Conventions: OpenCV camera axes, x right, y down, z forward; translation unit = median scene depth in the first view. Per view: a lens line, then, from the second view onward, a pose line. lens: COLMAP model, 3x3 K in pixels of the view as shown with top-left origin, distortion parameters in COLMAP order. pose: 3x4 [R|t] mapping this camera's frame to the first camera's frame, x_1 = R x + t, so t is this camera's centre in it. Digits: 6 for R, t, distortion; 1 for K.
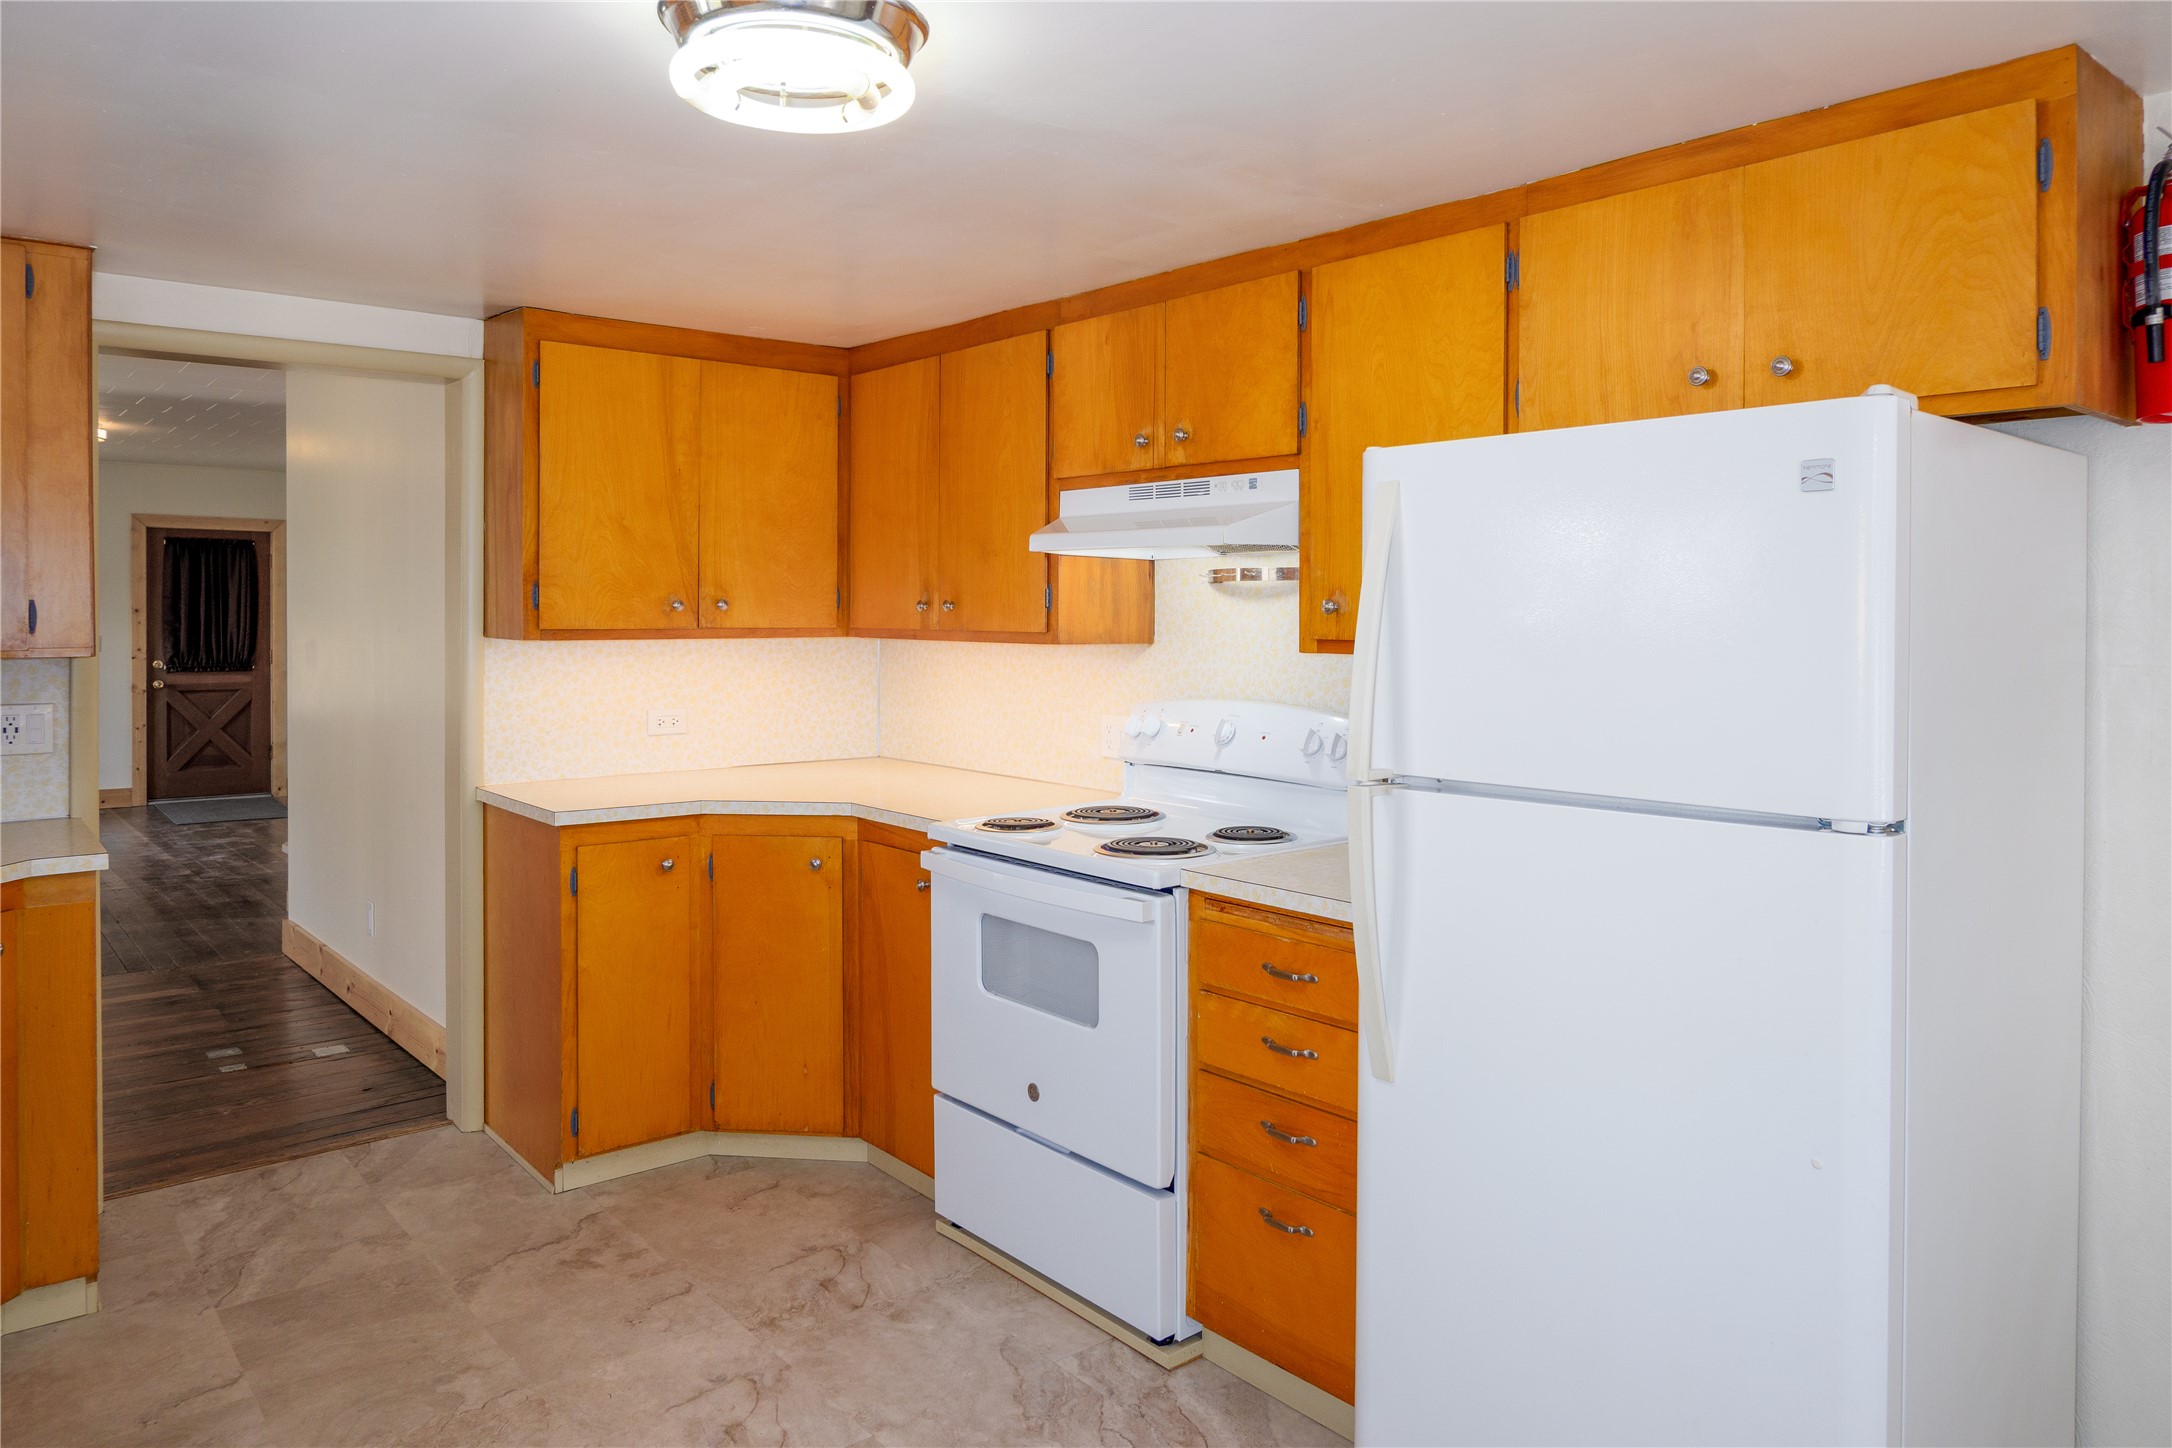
lens RADIAL K [[1443.9, 0, 1090.6], [0, 1443.9, 687.0], [0, 0, 1]] dist [-0.003926, 0.000585]
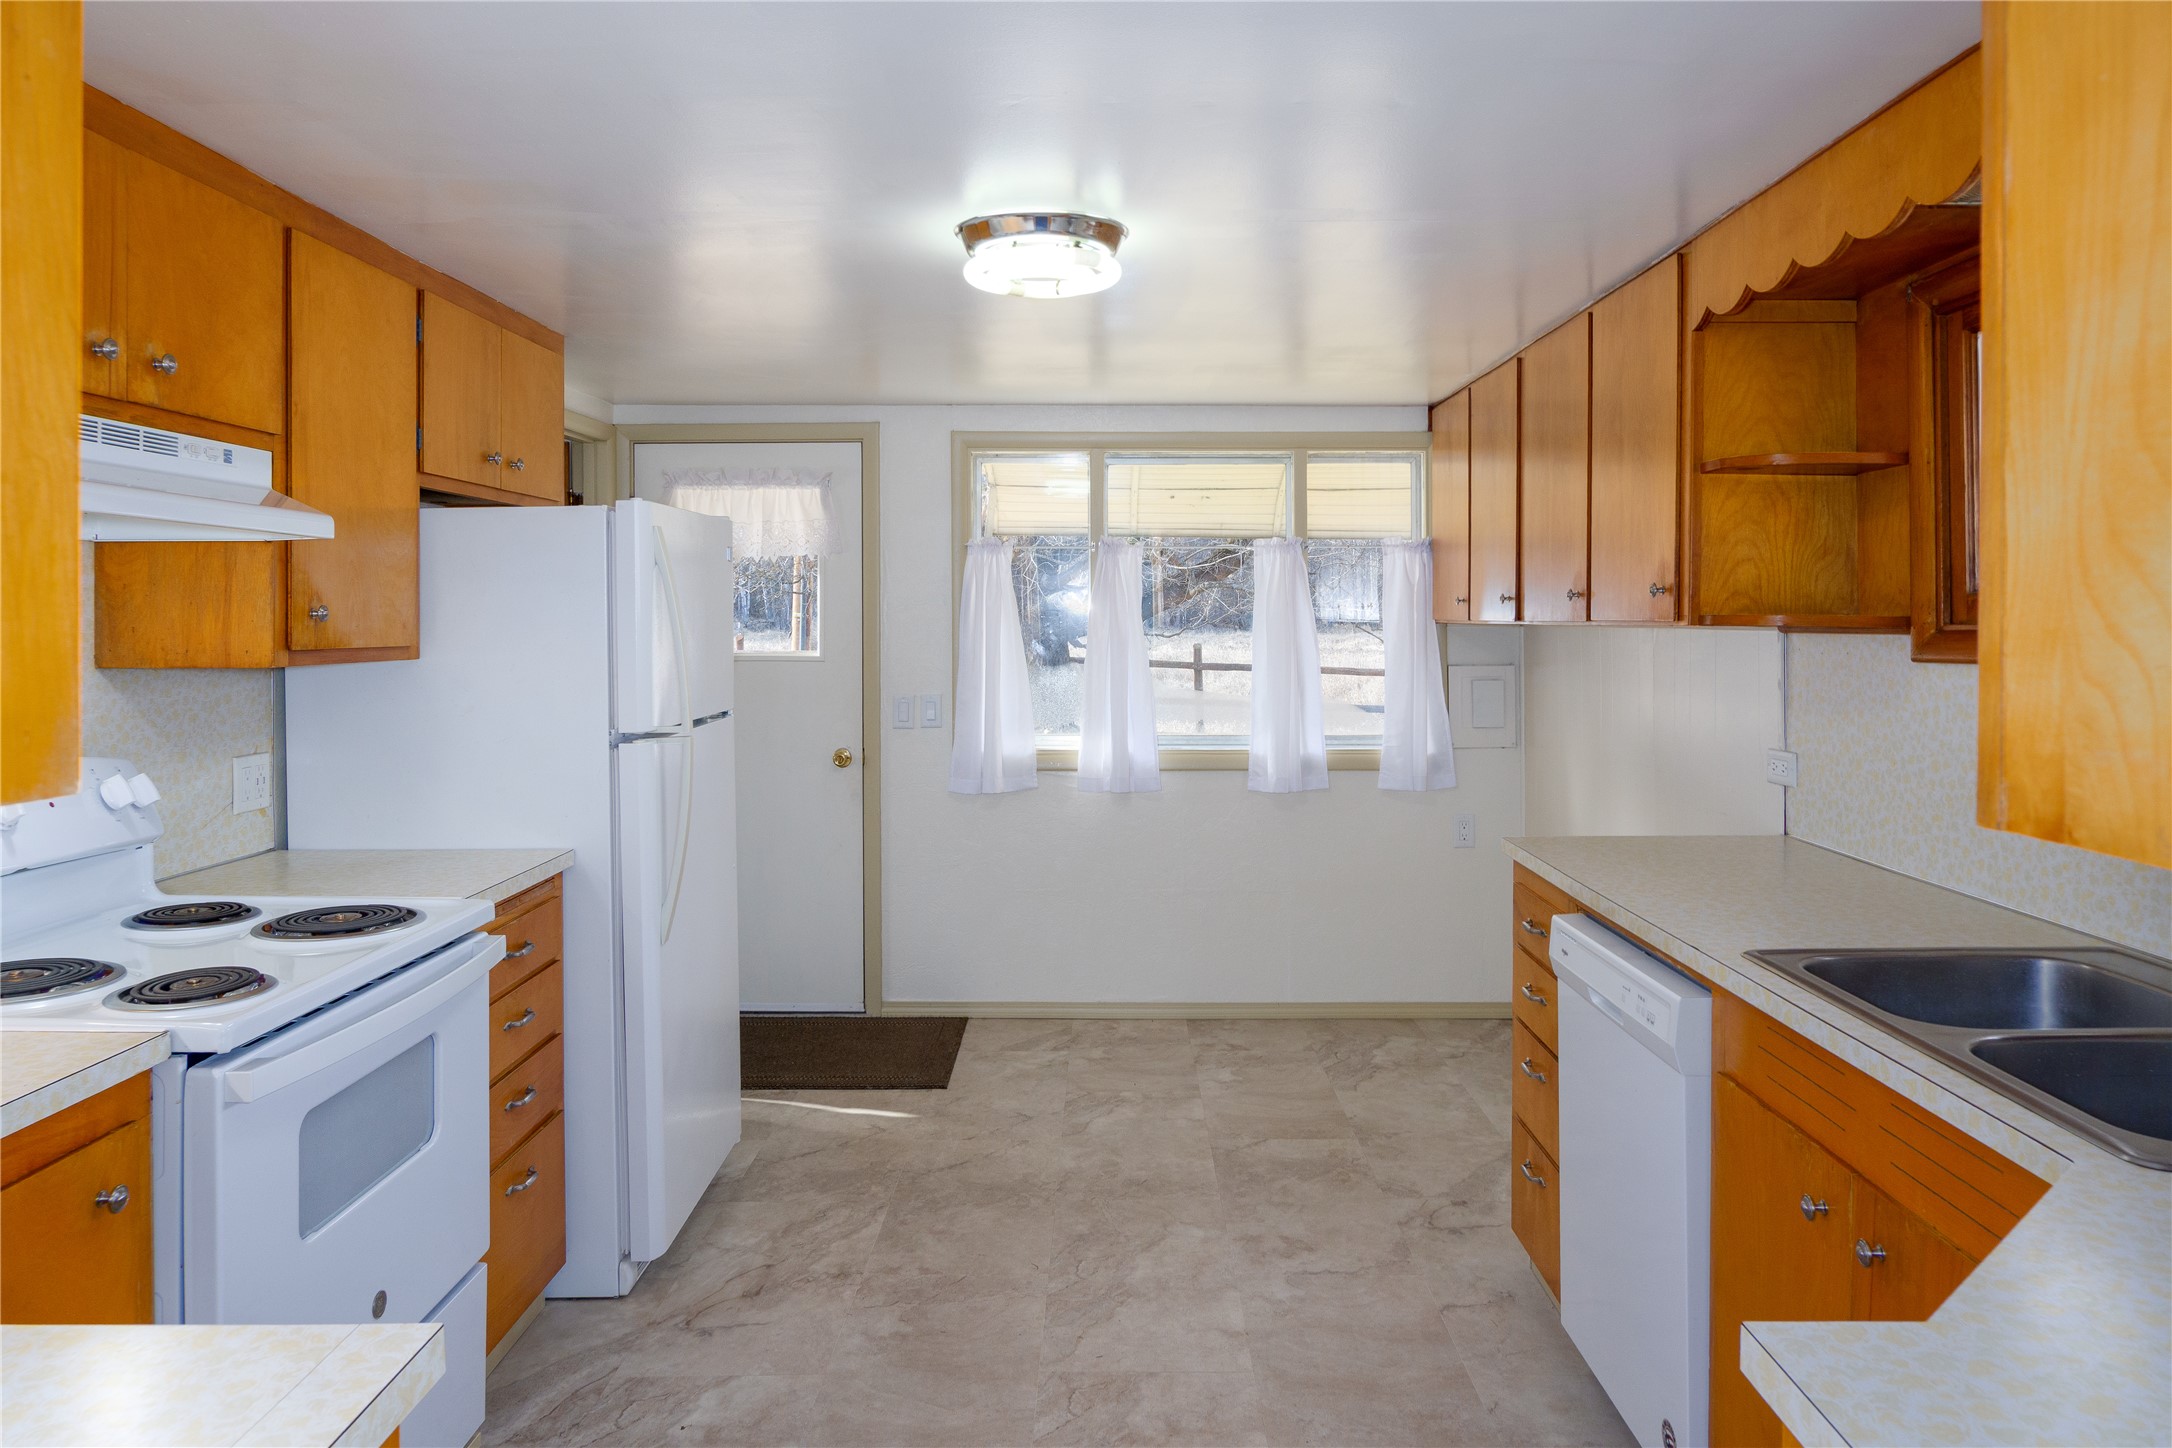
lens RADIAL K [[1444.3, 0, 1095.7], [0, 1444.3, 728.4], [0, 0, 1]] dist [-0.003197, 0.004097]
pose [[-0.763030, -0.055848, 0.643946, -0.764076], [0.029403, 0.992230, 0.120895, -0.075369], [-0.645694, 0.111181, -0.755459, 1.310338]]
